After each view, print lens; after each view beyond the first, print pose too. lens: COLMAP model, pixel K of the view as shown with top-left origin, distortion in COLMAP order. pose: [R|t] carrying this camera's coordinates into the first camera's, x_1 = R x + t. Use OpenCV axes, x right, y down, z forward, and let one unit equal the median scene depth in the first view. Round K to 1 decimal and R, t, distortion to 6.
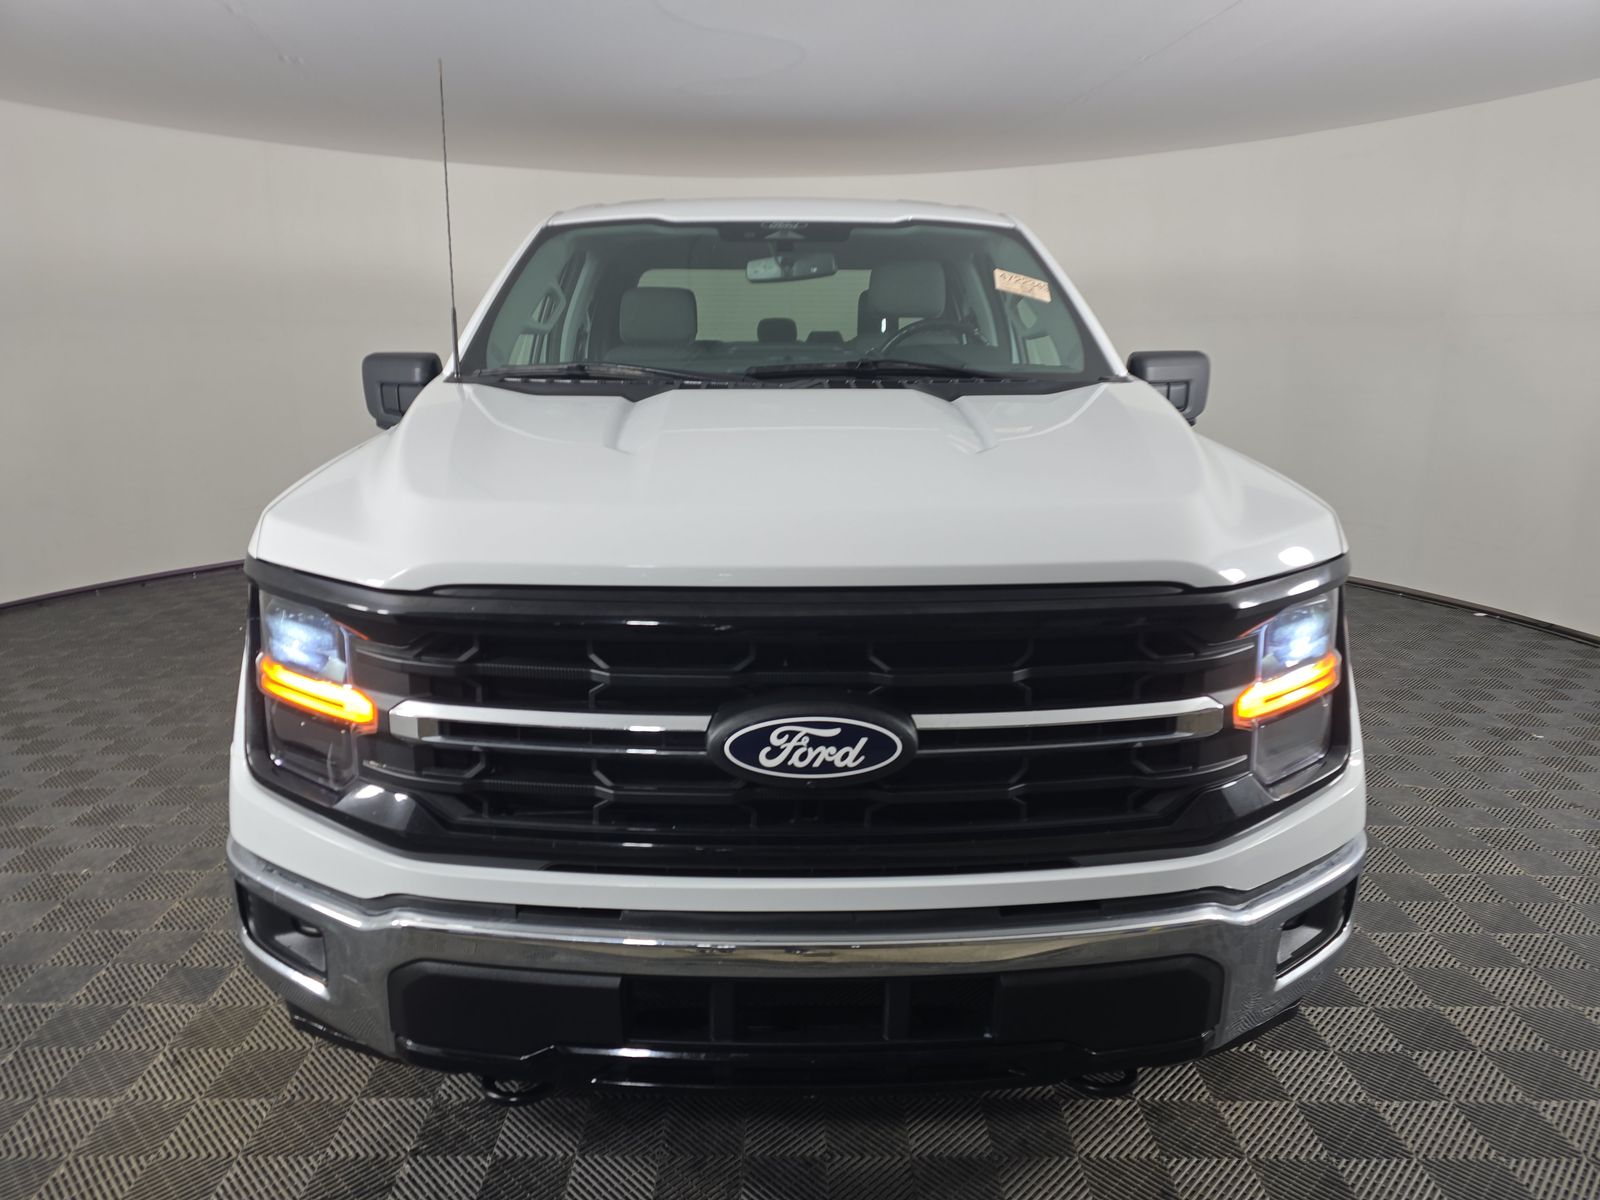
lens RADIAL K [[1077.6, 0, 808.5], [0, 1077.6, 601.5], [0, 0, 1]] dist [0.035205, -0.032021]
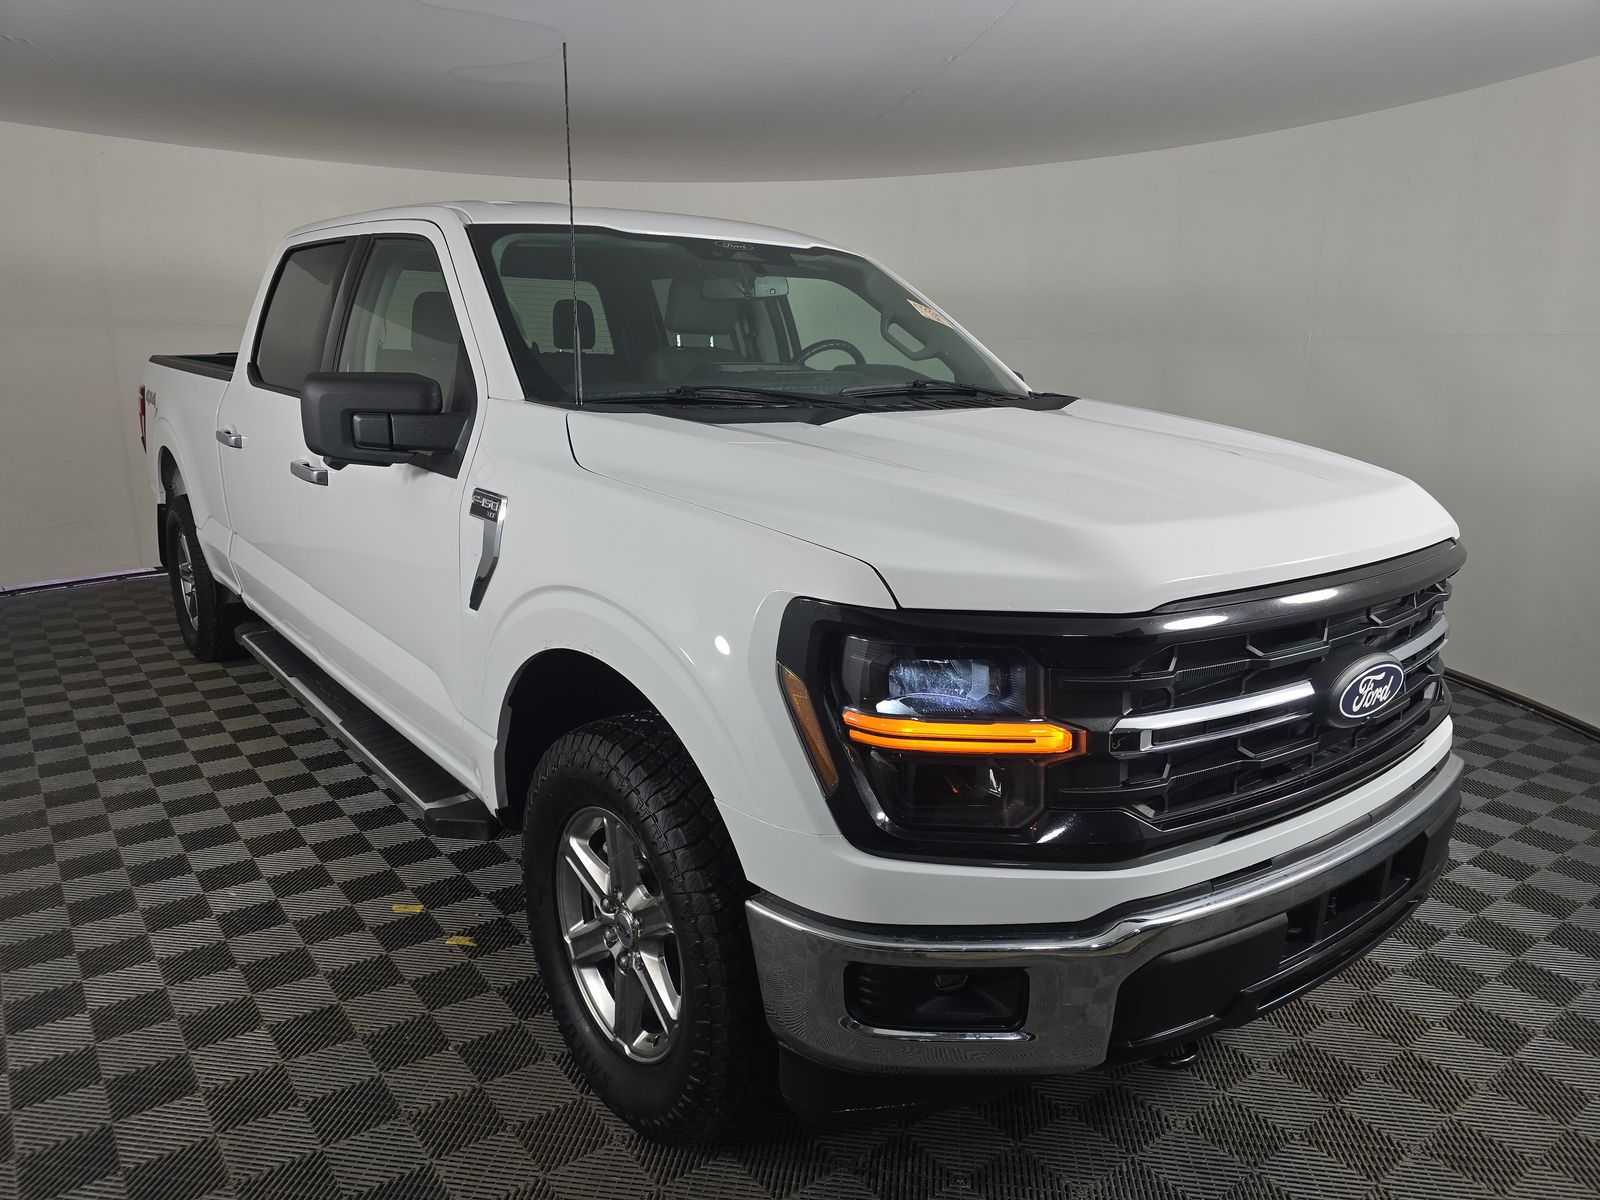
lens RADIAL K [[1077.6, 0, 797.2], [0, 1077.6, 584.4], [0, 0, 1]] dist [0.035205, -0.032021]
pose [[0.794033, -0.114017, 0.597086, -1.250315], [0.122081, 0.992150, 0.027109, -0.105975], [-0.595490, 0.051367, 0.801719, 0.341446]]
